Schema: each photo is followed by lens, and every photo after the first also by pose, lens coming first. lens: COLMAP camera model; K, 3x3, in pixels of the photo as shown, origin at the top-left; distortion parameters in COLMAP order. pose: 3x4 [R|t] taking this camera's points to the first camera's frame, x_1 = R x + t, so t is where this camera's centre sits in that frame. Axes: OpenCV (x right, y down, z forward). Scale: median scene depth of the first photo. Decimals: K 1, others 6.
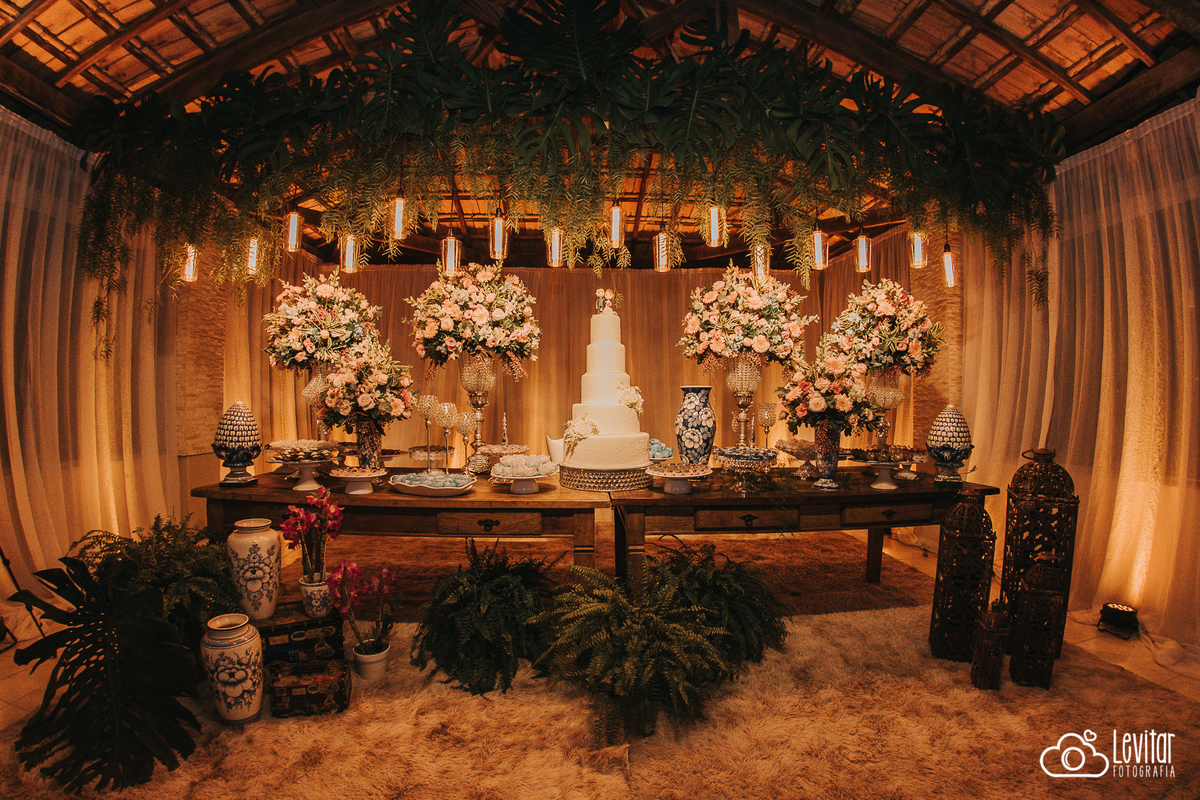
lens RADIAL K [[480.0, 0, 593.4], [0, 480.0, 399.9], [0, 0, 1]] dist [-0.129181, 0.011686]
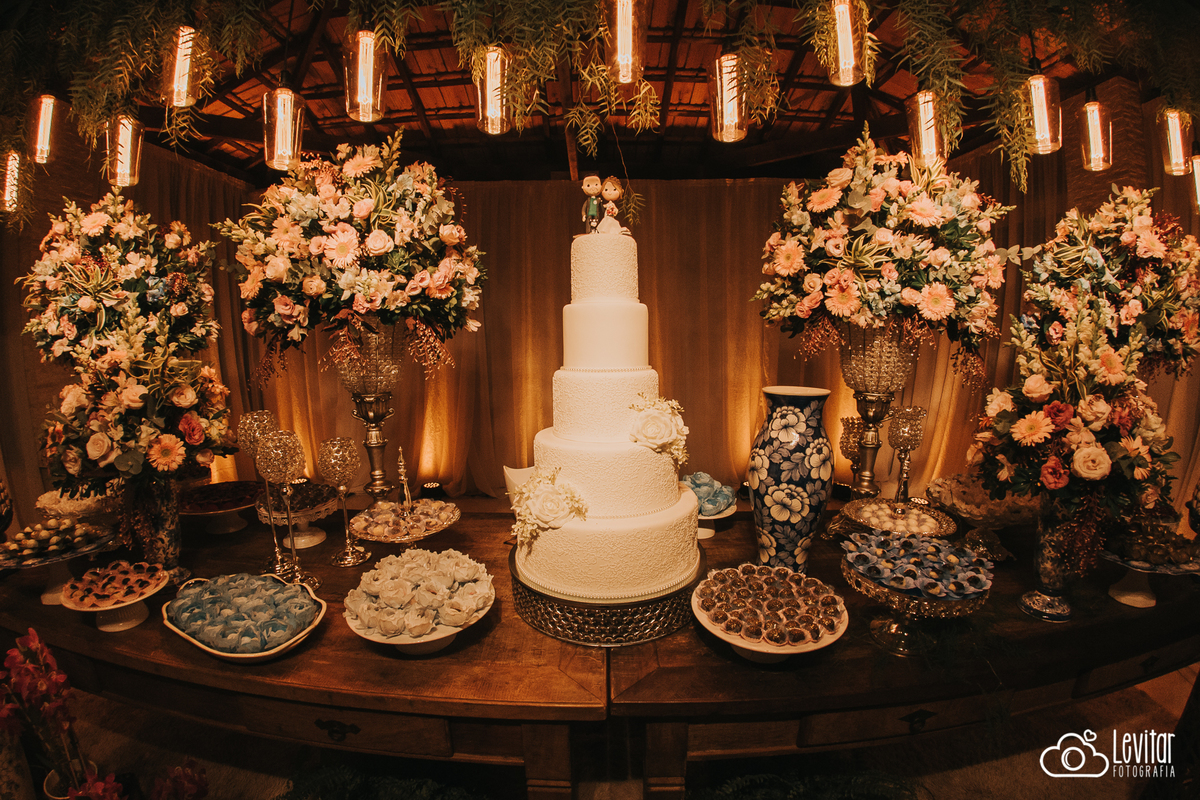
lens RADIAL K [[480.0, 0, 593.4], [0, 480.0, 399.9], [0, 0, 1]] dist [-0.129181, 0.011686]
pose [[0.998907, -0.002172, -0.046683, 0.035011], [0.008473, 0.990782, 0.135201, -0.084062], [0.045959, -0.135449, 0.989718, 0.532407]]
